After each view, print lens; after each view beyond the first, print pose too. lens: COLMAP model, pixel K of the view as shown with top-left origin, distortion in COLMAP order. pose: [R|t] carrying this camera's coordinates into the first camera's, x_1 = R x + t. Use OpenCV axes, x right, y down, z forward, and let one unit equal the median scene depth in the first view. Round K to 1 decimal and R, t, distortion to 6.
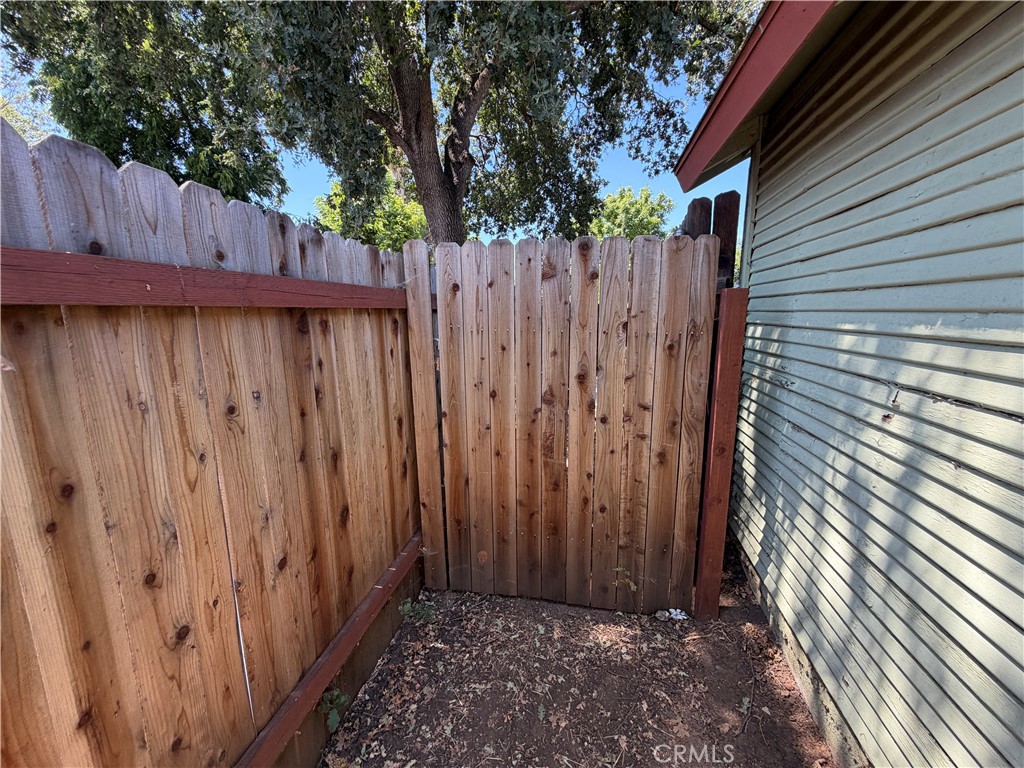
lens RADIAL K [[406.5, 0, 512.6], [0, 406.5, 386.0], [0, 0, 1]] dist [0.001669, -0.001128]
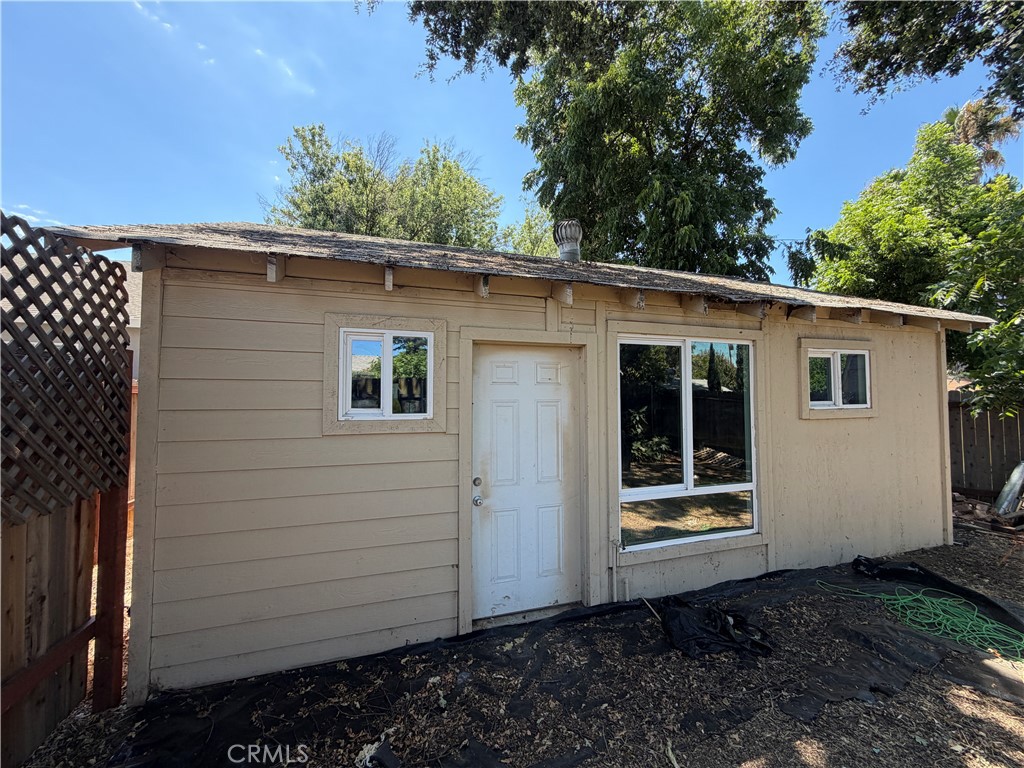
lens RADIAL K [[406.5, 0, 512.9], [0, 406.5, 382.9], [0, 0, 1]] dist [0.001669, -0.001128]
pose [[0.504052, -0.018603, -0.863473, -0.197463], [-0.162451, 0.979881, -0.115942, -0.061150], [0.848258, 0.198713, 0.490889, 0.365297]]
